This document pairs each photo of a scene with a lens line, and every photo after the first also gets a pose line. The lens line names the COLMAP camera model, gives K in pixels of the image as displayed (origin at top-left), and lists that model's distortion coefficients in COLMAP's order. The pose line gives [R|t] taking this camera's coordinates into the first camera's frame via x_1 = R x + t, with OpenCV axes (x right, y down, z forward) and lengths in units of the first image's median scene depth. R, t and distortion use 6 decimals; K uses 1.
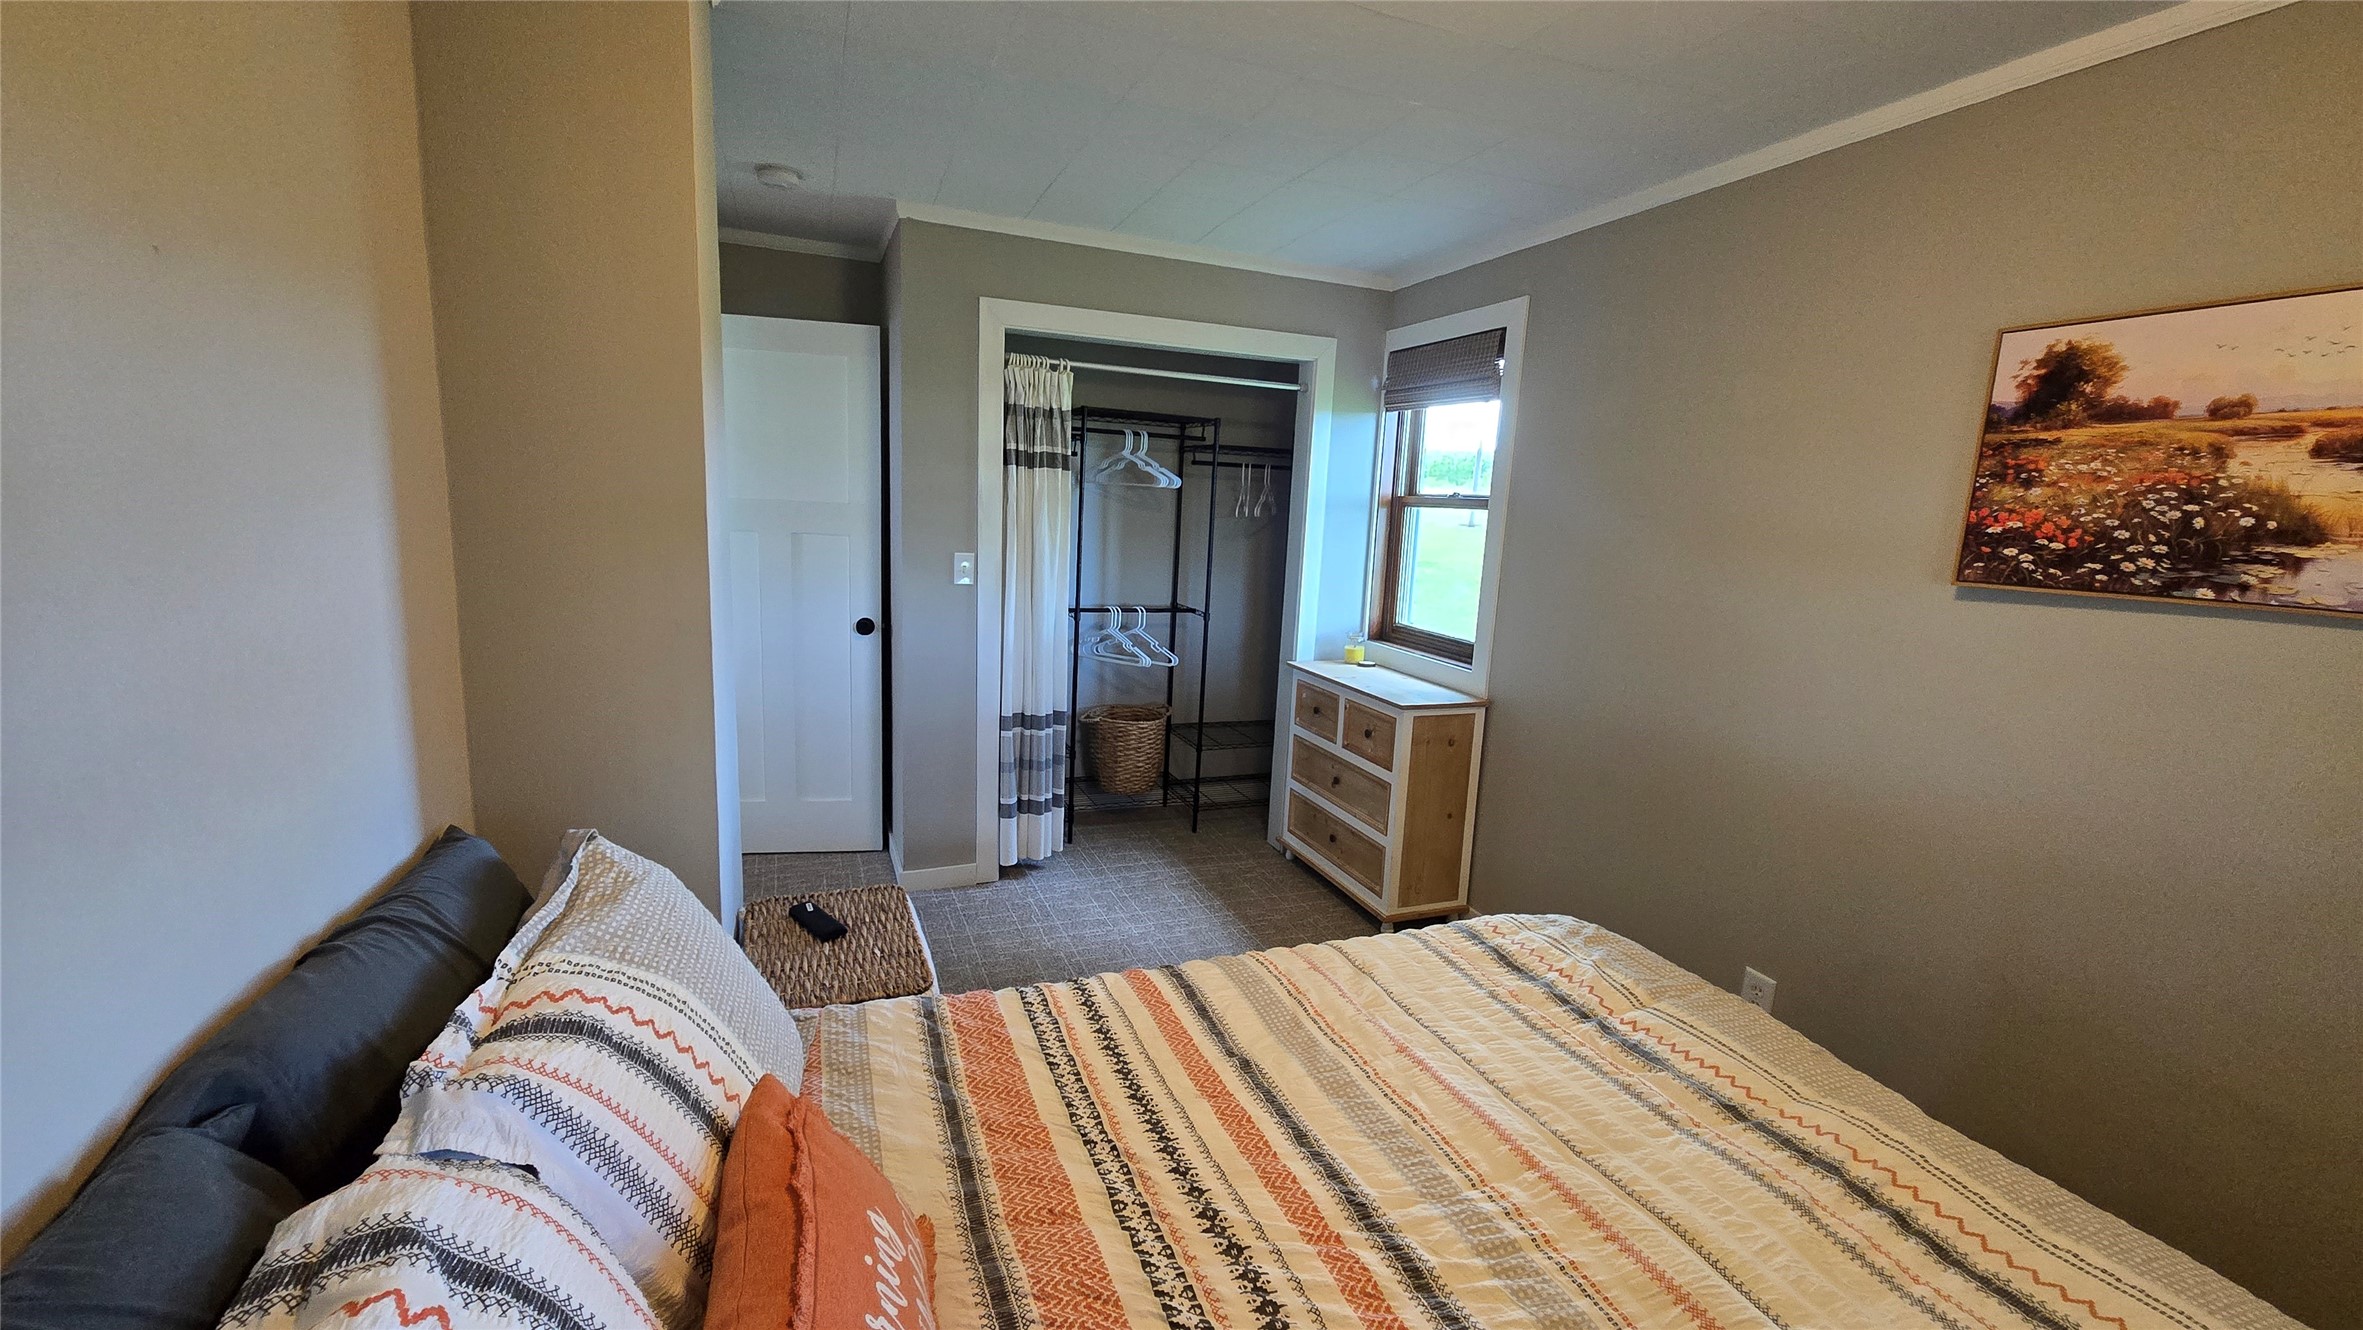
lens RADIAL K [[966.3, 0, 1181.5], [0, 966.3, 665.0], [0, 0, 1]] dist [0.001511, -0.000196]
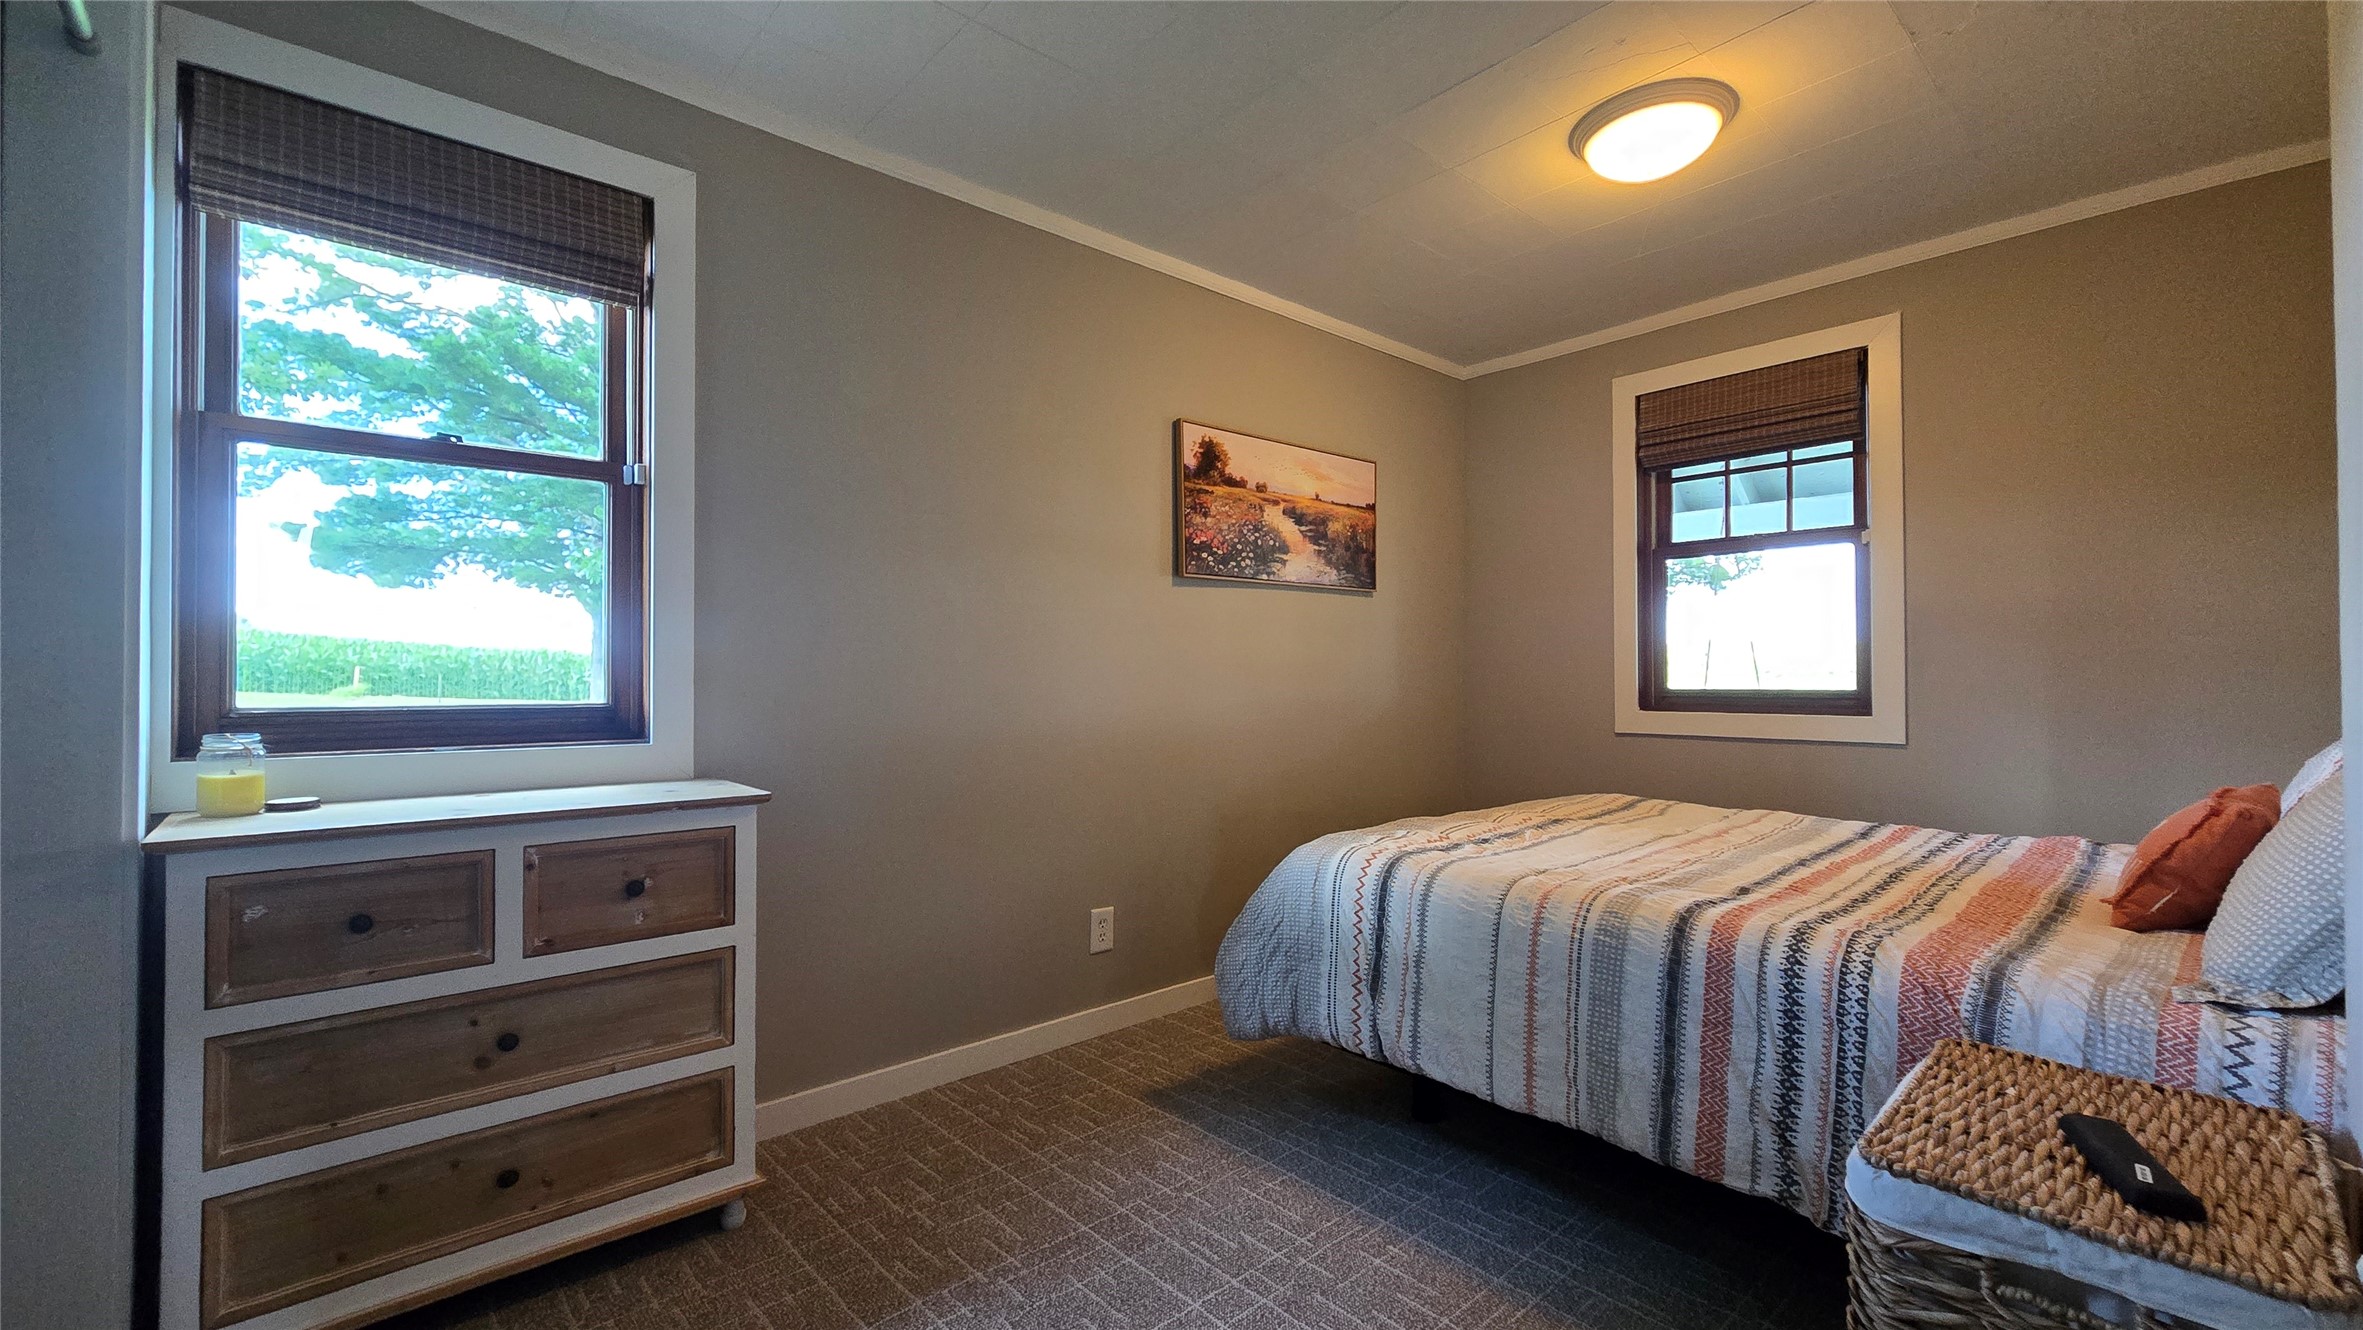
lens RADIAL K [[966.3, 0, 1181.5], [0, 966.3, 665.0], [0, 0, 1]] dist [0.001511, -0.000196]
pose [[-0.347376, -0.037211, 0.936987, -0.686454], [0.144778, 0.985103, 0.092796, -0.090077], [-0.926482, 0.167890, -0.336814, 1.611968]]
